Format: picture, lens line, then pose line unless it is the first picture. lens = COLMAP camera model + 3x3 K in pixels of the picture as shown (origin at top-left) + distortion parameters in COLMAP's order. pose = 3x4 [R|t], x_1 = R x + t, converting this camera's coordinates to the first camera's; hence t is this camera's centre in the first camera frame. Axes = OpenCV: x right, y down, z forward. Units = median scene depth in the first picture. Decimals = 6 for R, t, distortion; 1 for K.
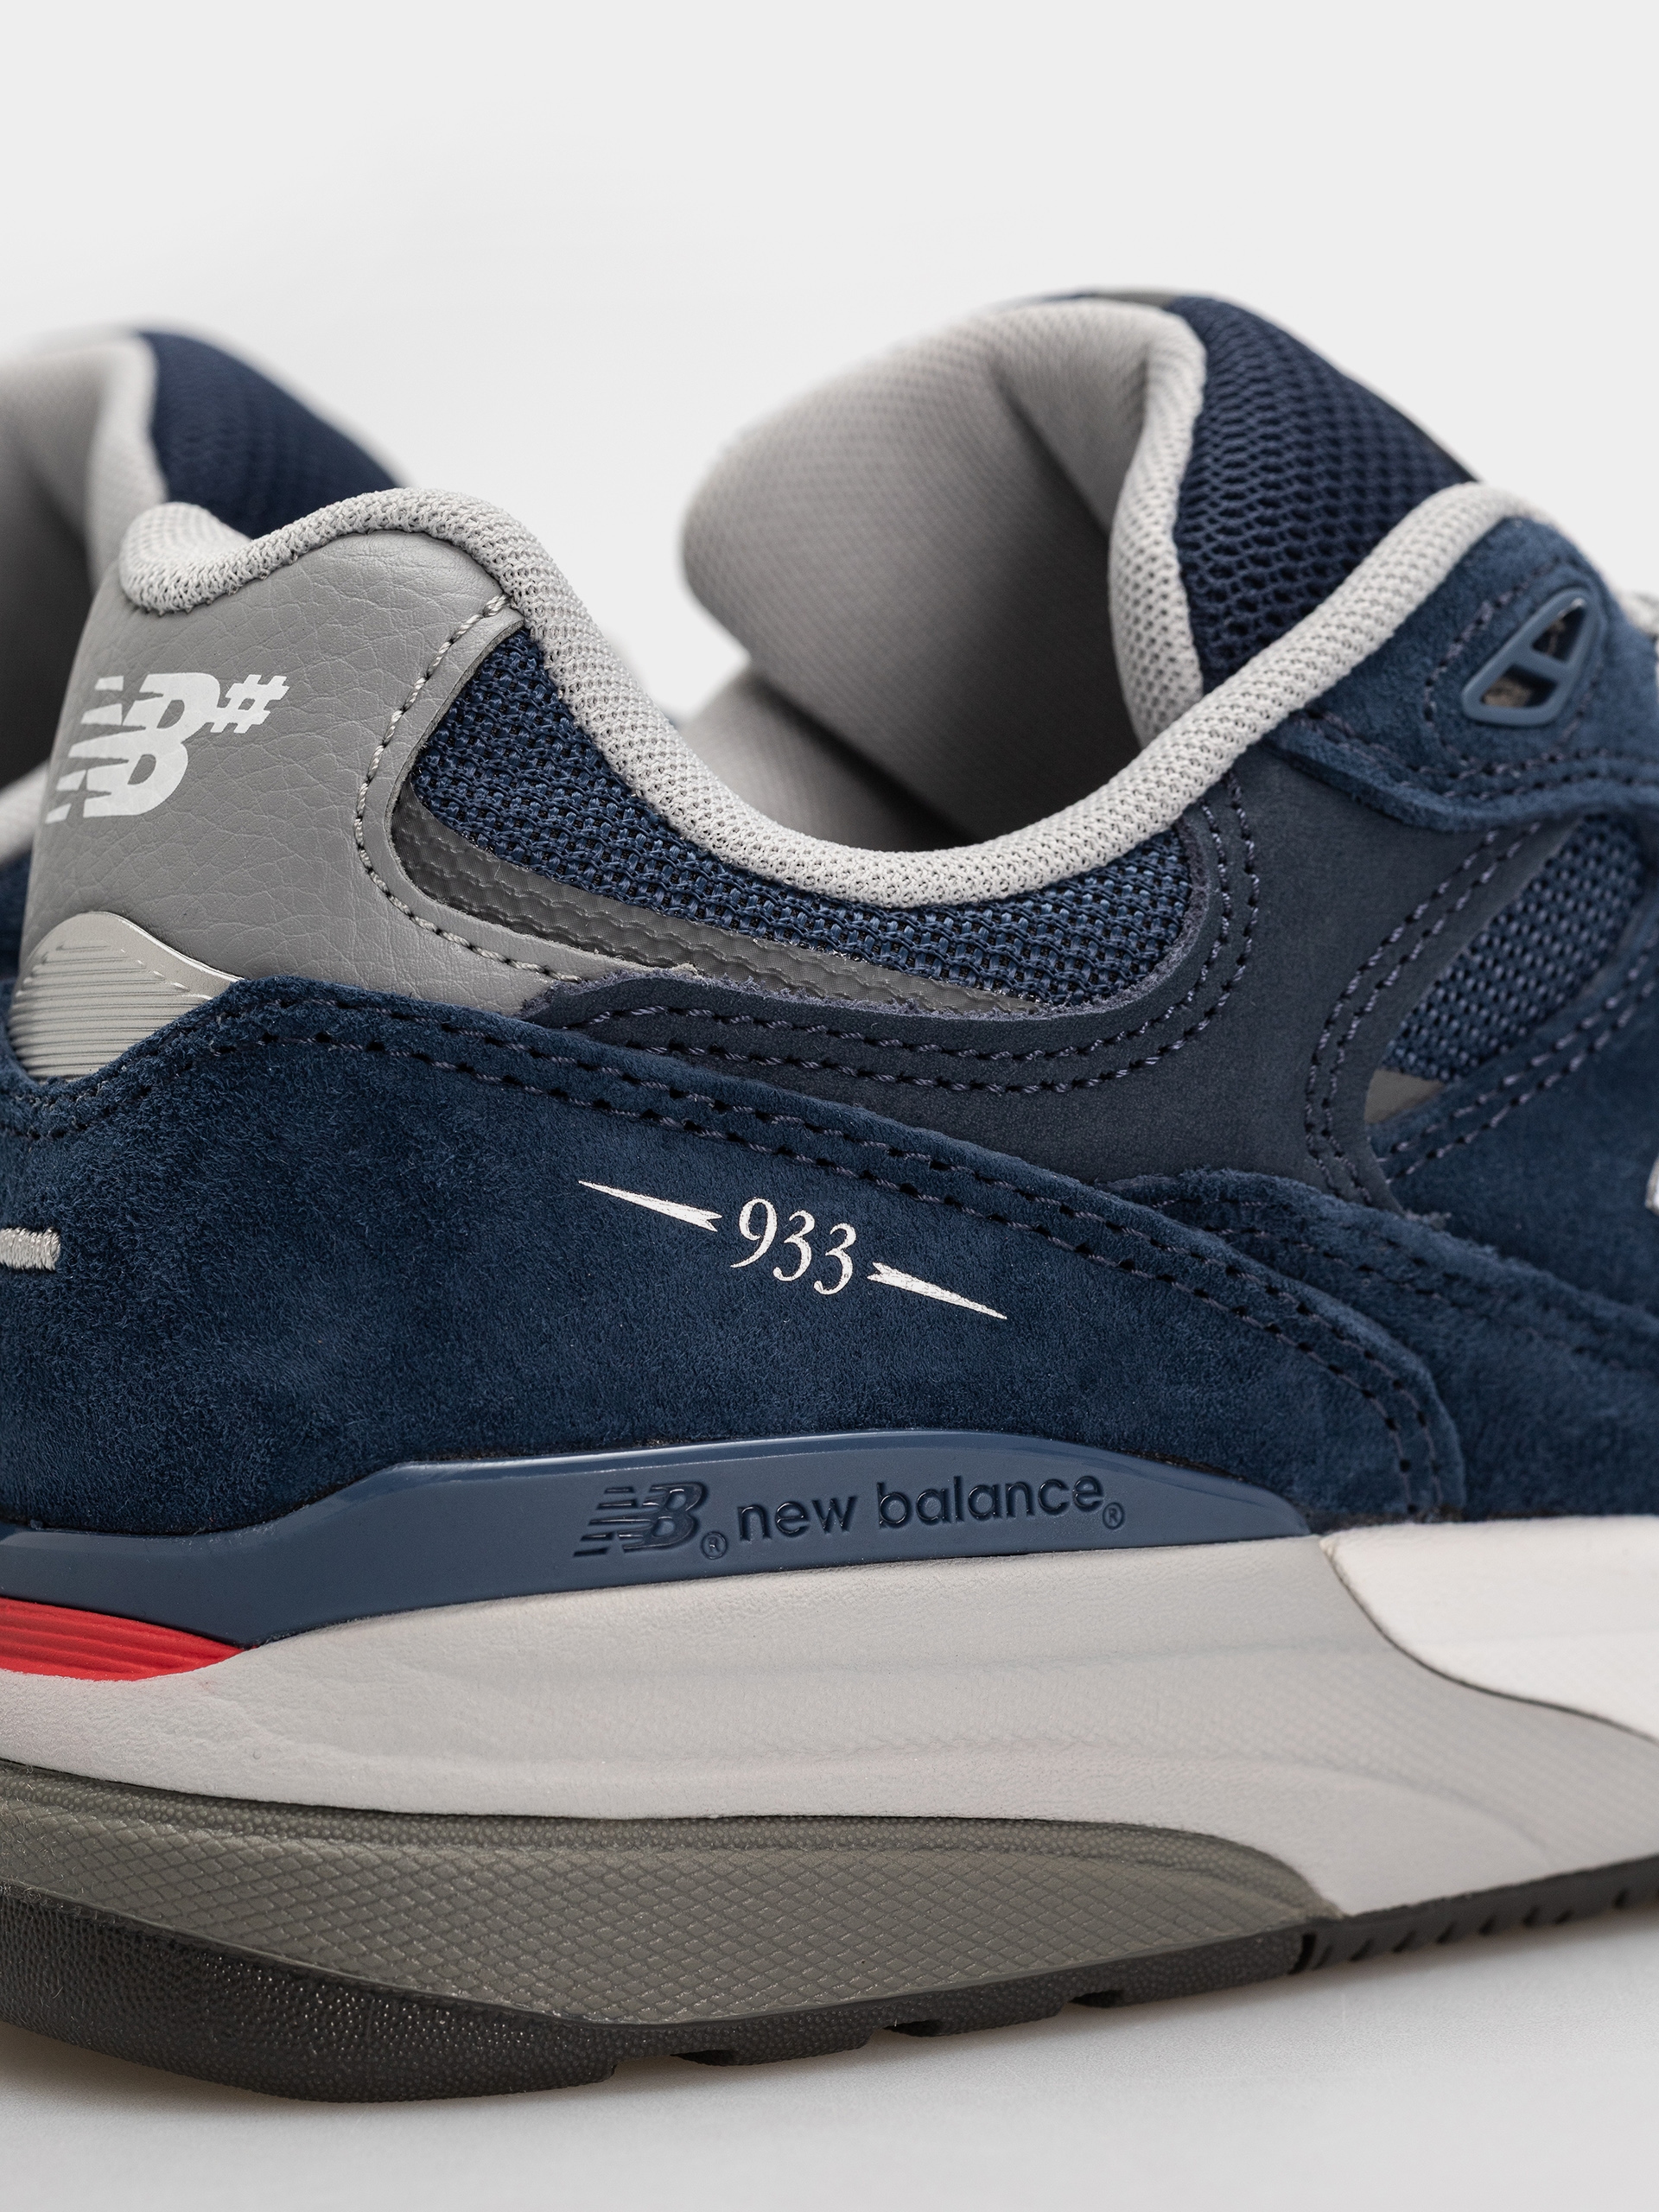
lens RADIAL K [[7342.6, 0, 829.5], [0, 7342.6, 1106.0], [0, 0, 1]] dist [-0.027275, 1.953253]
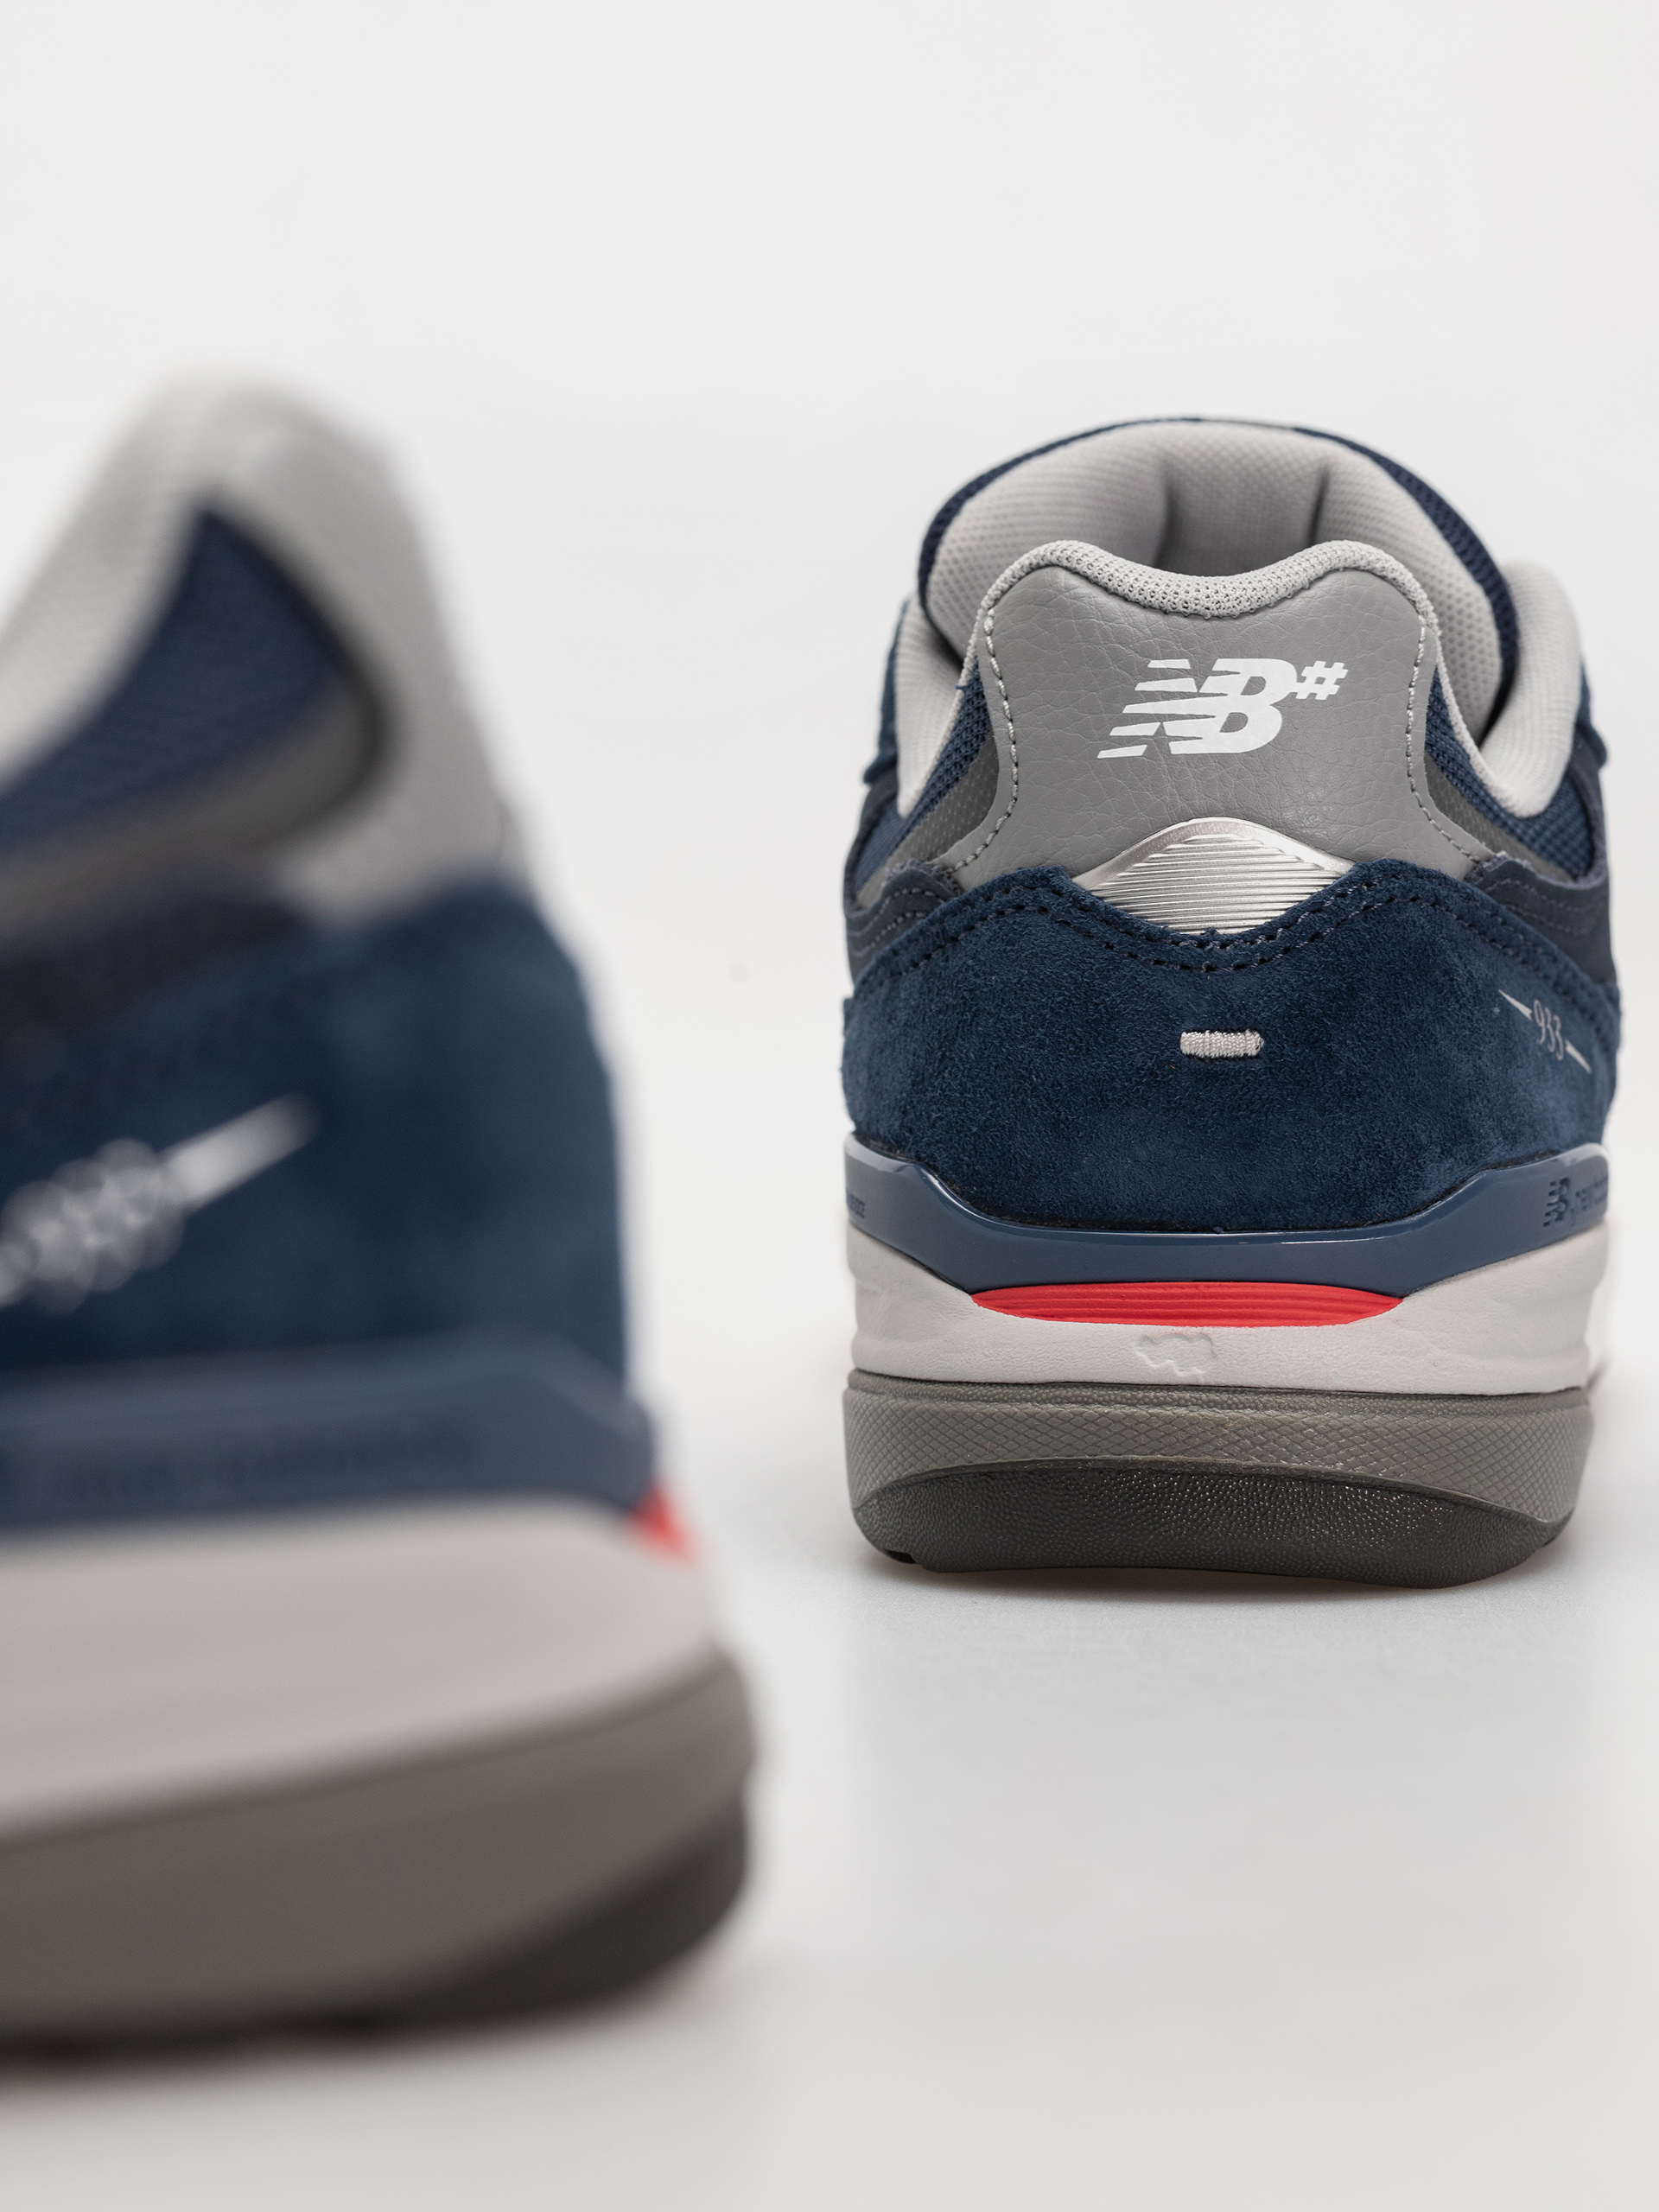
lens RADIAL K [[7342.6, 0, 829.5], [0, 7342.6, 1106.0], [0, 0, 1]] dist [-0.027275, 1.953253]
pose [[0.633808, -0.031525, 0.772848, -1.309442], [0.025235, 0.999480, 0.020074, 0.000095], [-0.773079, 0.006780, 0.634274, 0.116831]]
